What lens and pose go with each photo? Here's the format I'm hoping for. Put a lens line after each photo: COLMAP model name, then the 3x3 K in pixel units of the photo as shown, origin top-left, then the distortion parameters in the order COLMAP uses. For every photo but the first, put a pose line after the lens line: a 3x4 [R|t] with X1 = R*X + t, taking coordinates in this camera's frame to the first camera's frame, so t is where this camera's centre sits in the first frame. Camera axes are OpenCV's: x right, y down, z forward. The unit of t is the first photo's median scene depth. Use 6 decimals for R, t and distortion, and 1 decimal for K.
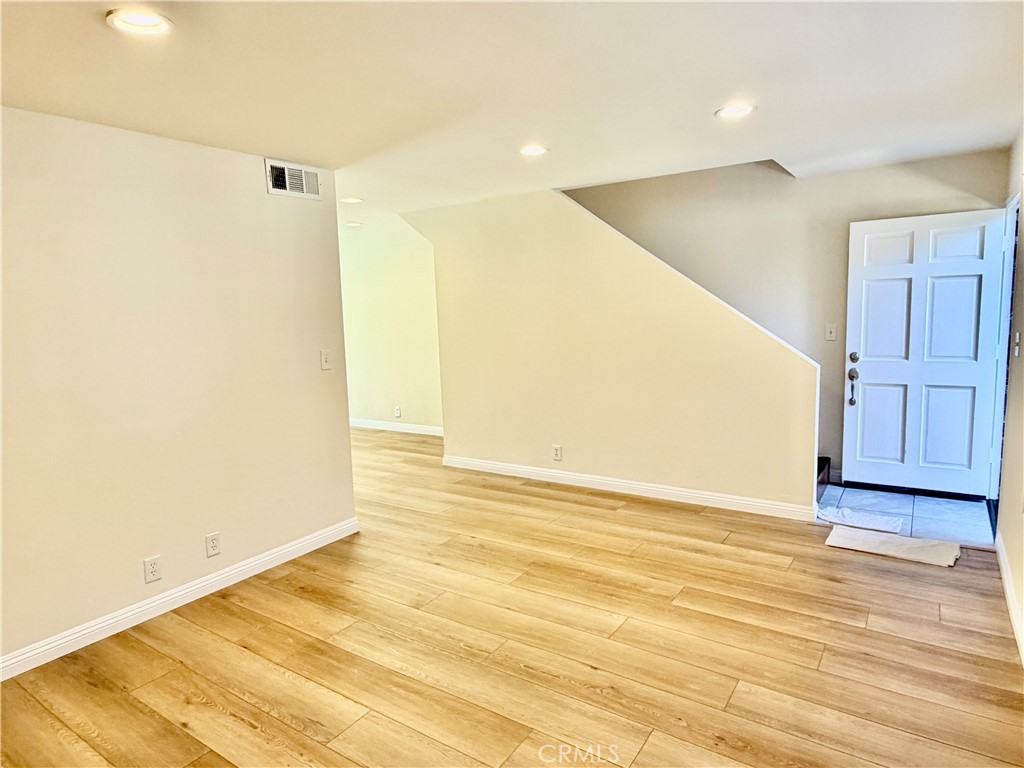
lens RADIAL K [[620.4, 0, 503.5], [0, 620.4, 382.5], [0, 0, 1]] dist [0.000165, 0.000231]
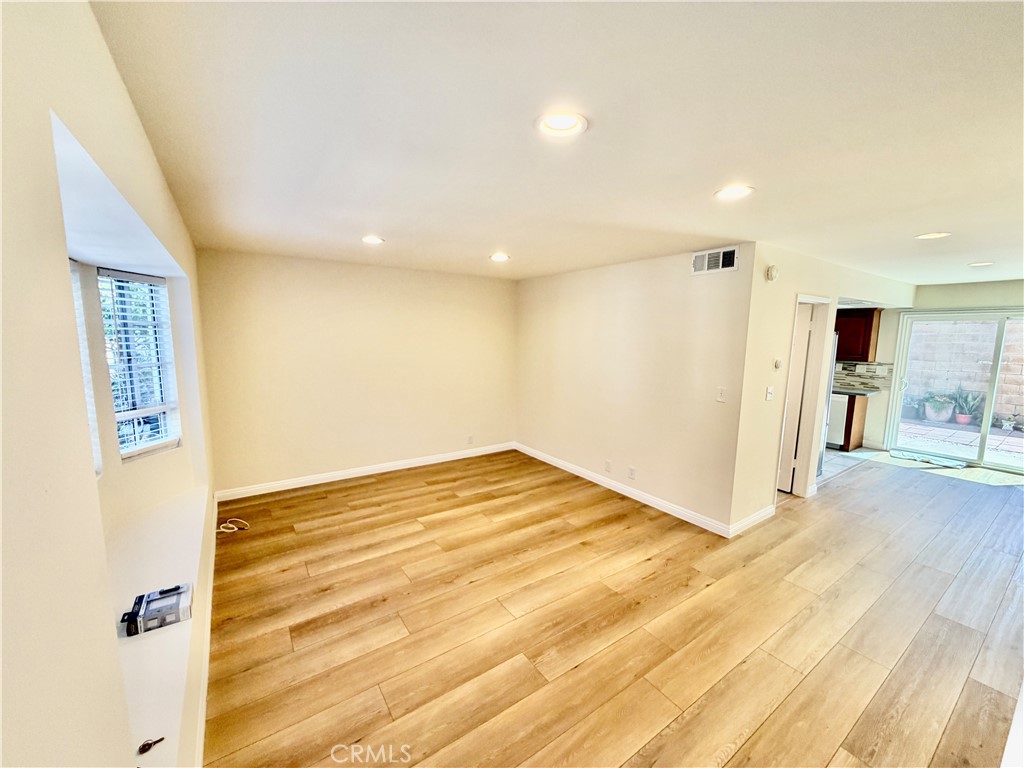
lens RADIAL K [[408.6, 0, 508.0], [0, 408.6, 384.9], [0, 0, 1]] dist [0.000998, 0.000277]
pose [[-0.361703, 0.152171, -0.919791, 0.746130], [-0.116150, 0.971548, 0.206409, -0.204523], [0.925030, 0.181492, -0.333737, 0.984491]]
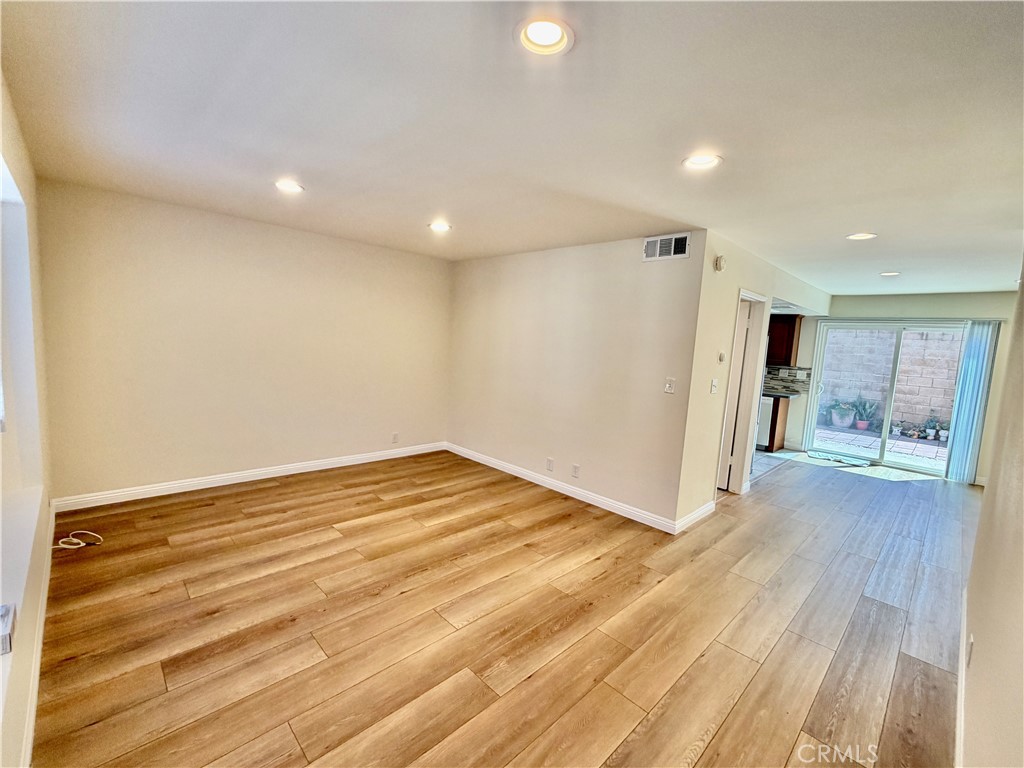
lens RADIAL K [[441.5, 0, 510.7], [0, 441.5, 383.4], [0, 0, 1]] dist [0.002399, -0.000134]
pose [[-0.193391, 0.128008, -0.972735, 0.730733], [-0.175113, 0.971029, 0.162598, -0.146146], [0.965368, 0.201784, -0.165372, 0.946754]]
